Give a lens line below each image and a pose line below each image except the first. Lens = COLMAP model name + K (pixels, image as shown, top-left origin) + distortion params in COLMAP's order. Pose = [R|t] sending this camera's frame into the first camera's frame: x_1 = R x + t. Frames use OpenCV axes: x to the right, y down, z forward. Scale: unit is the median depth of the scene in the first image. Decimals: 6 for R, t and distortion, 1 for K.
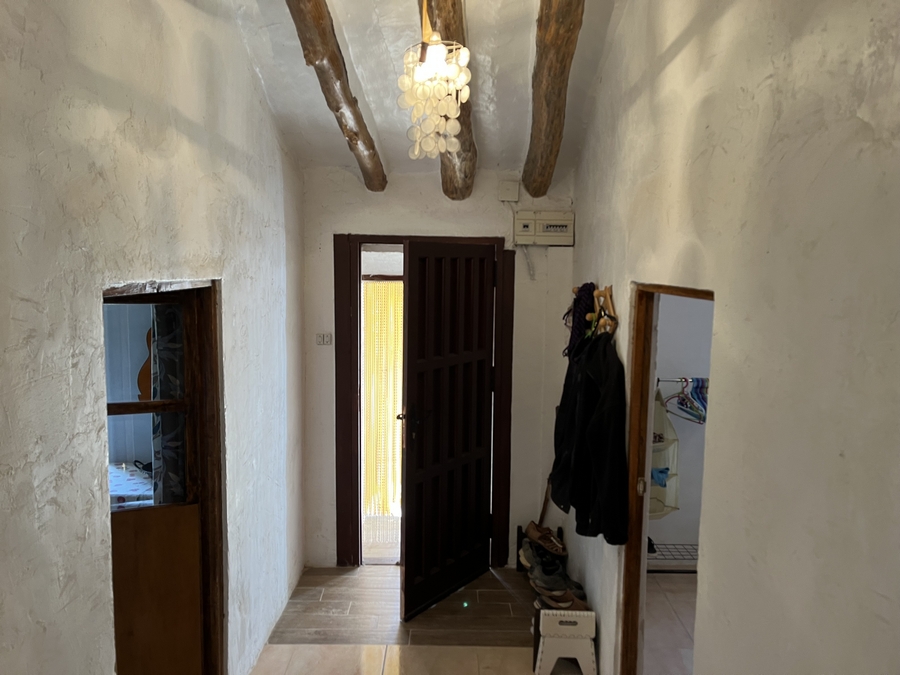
lens RADIAL K [[688.0, 0, 452.4], [0, 688.0, 333.7], [0, 0, 1]] dist [0.098108, -0.119237]
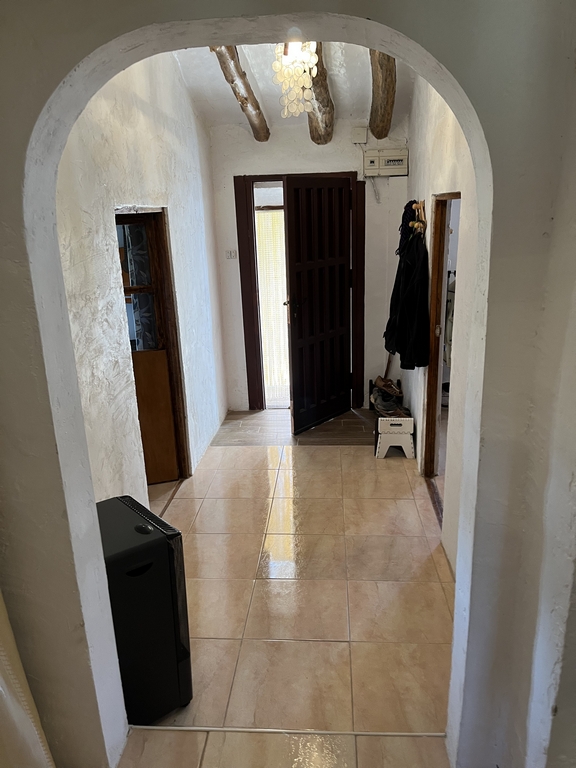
lens RADIAL K [[575.2, 0, 288.0], [0, 575.2, 384.0], [0, 0, 1]] dist [0.033685, 0.001092]
pose [[0.996156, -0.024491, -0.084098, 0.030339], [0.040485, 0.980141, 0.194123, 0.053709], [0.077674, -0.196782, 0.977366, -0.254880]]
